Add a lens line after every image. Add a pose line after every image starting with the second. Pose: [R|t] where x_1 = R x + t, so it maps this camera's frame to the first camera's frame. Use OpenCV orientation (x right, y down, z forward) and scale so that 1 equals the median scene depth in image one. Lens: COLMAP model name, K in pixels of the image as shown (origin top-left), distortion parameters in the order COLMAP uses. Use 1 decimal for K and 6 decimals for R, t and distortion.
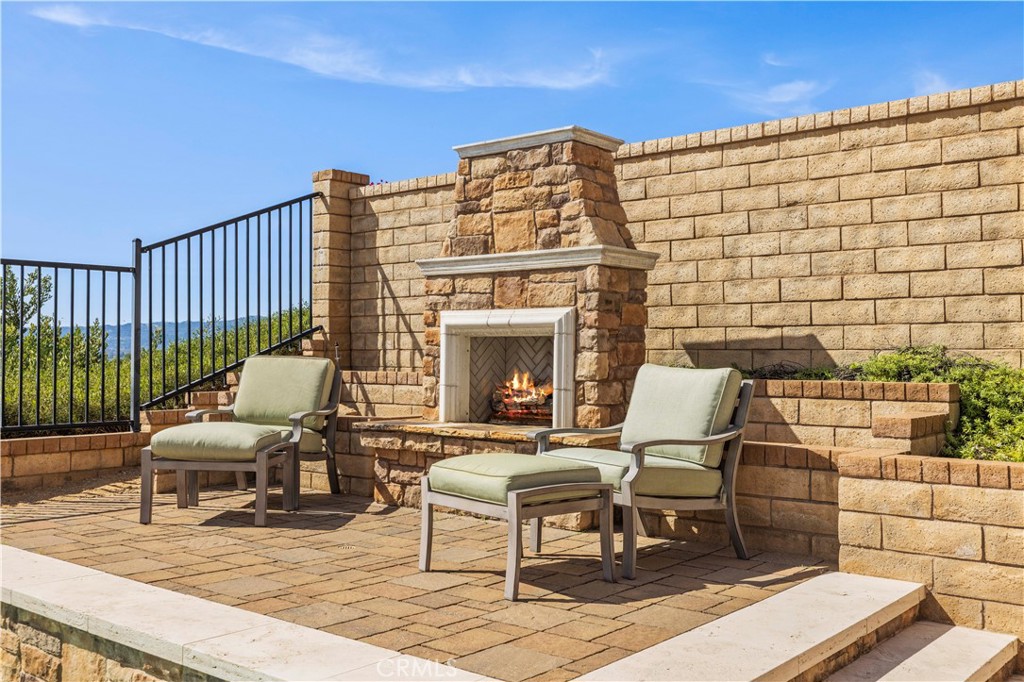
lens RADIAL K [[979.0, 0, 507.1], [0, 979.0, 341.0], [0, 0, 1]] dist [0.018316, 0.000000]
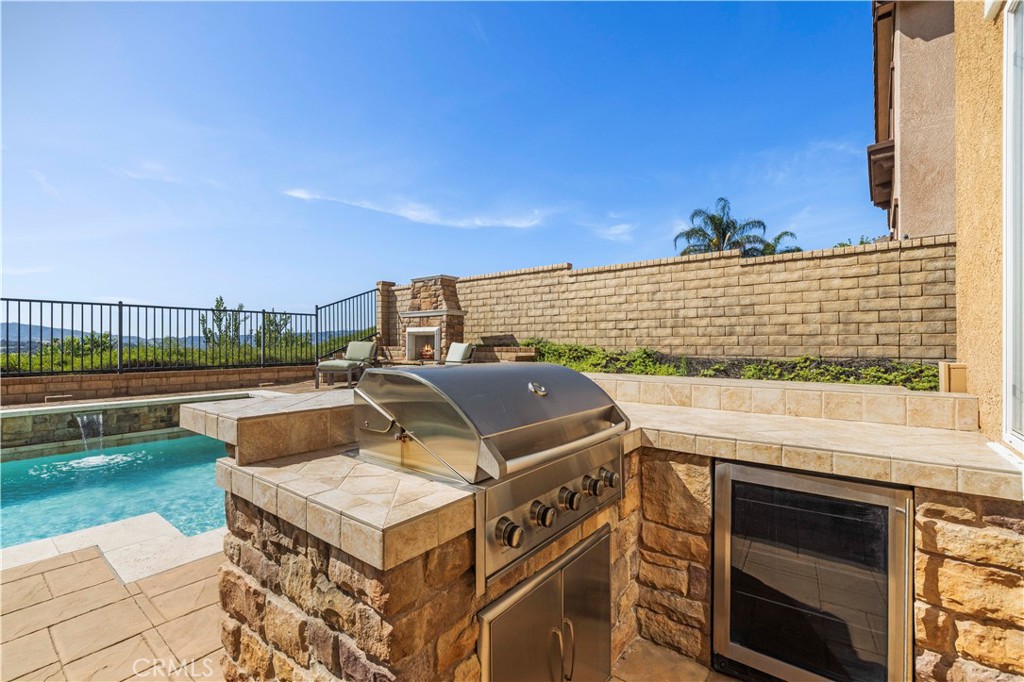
lens RADIAL K [[432.4, 0, 512.8], [0, 432.4, 346.4], [0, 0, 1]] dist [0.004826, -0.000966]
pose [[0.999507, -0.004939, 0.031017, 0.239955], [0.004328, 0.999796, 0.019742, 0.005873], [-0.031109, -0.019598, 0.999324, -0.474922]]
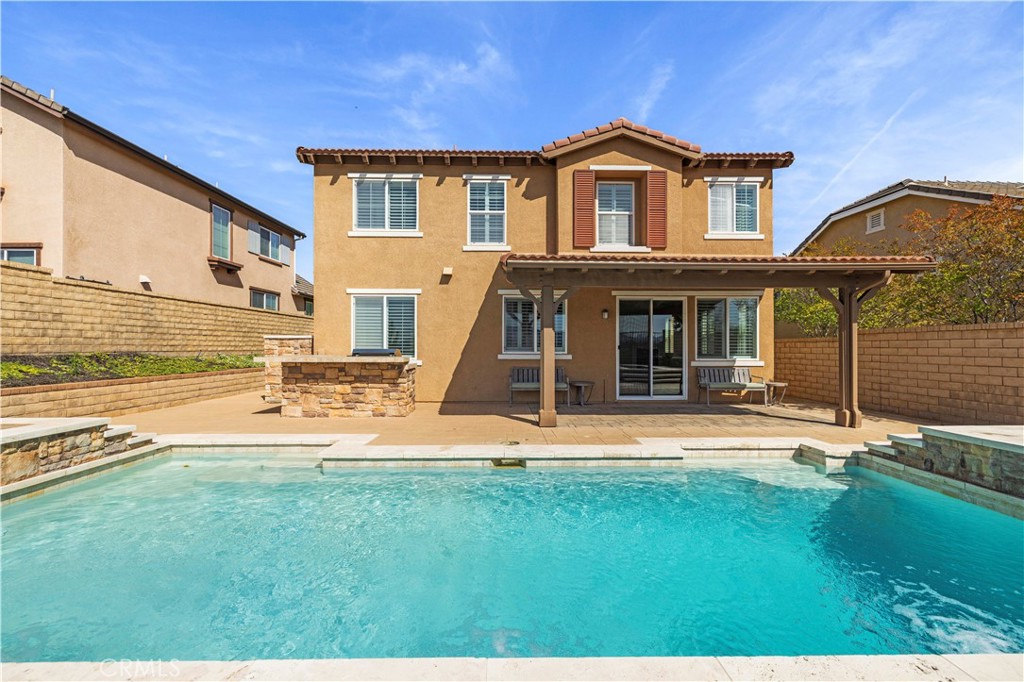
lens RADIAL K [[432.4, 0, 508.6], [0, 432.4, 343.6], [0, 0, 1]] dist [0.004826, -0.000966]
pose [[-0.646972, -0.001784, 0.762512, -1.009012], [-0.020103, 0.999690, -0.014717, 0.013664], [-0.762249, -0.024850, -0.646807, 0.293701]]
